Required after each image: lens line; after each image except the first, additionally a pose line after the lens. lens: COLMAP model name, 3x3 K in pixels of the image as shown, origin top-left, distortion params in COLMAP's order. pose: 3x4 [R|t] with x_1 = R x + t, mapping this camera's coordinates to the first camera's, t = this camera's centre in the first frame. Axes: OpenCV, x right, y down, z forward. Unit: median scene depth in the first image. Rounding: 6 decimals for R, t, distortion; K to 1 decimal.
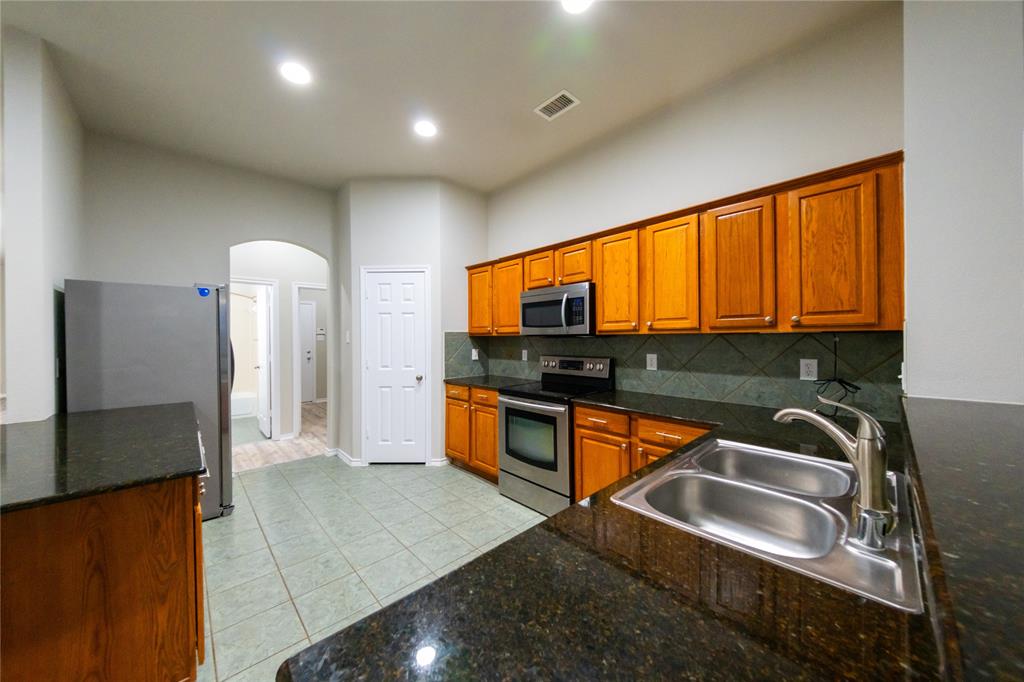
lens RADIAL K [[349.6, 0, 510.8], [0, 349.6, 336.6], [0, 0, 1]] dist [0.024004, -0.010898]
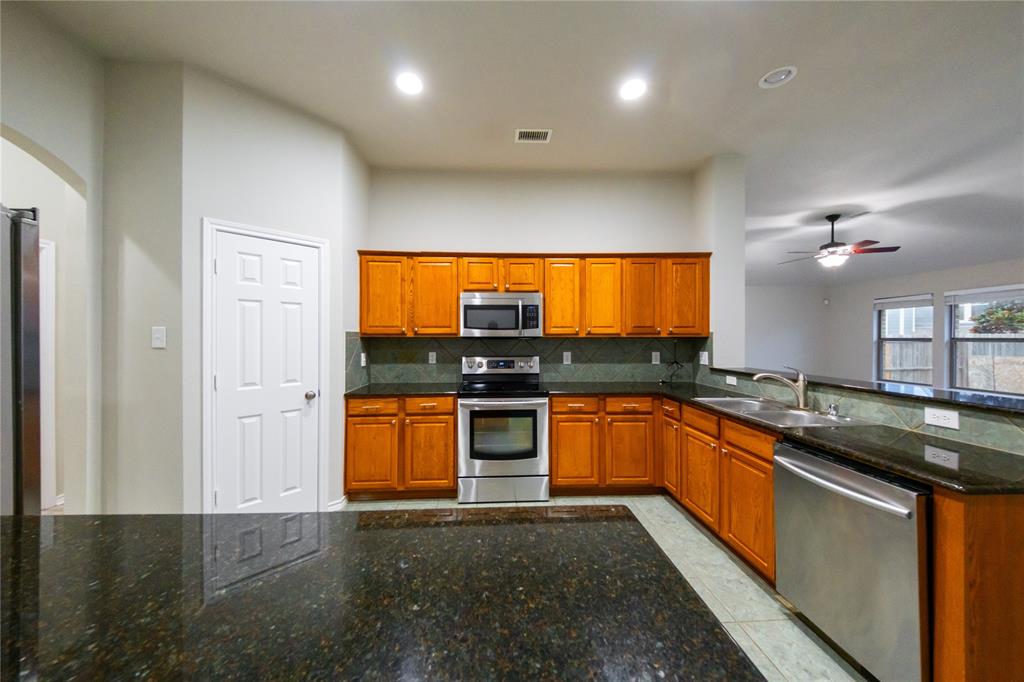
lens RADIAL K [[349.6, 0, 510.8], [0, 349.6, 336.6], [0, 0, 1]] dist [0.024004, -0.010898]
pose [[0.647804, 0.006186, 0.761782, -0.718493], [-0.005702, 0.999978, -0.003272, -0.002808], [-0.761786, -0.002224, 0.647825, 0.295760]]
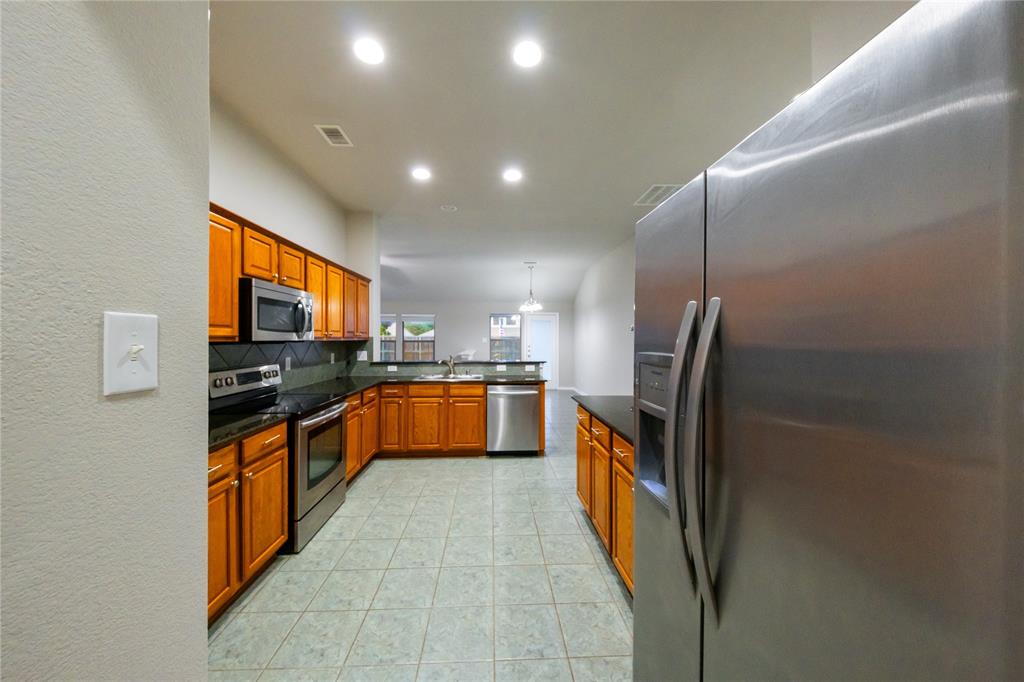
lens RADIAL K [[349.6, 0, 510.8], [0, 349.6, 336.6], [0, 0, 1]] dist [0.024004, -0.010898]
pose [[-0.769469, 0.007631, 0.638639, -0.928568], [0.000416, 0.999934, -0.011447, -0.006191], [-0.638684, -0.008542, -0.769421, 1.389834]]
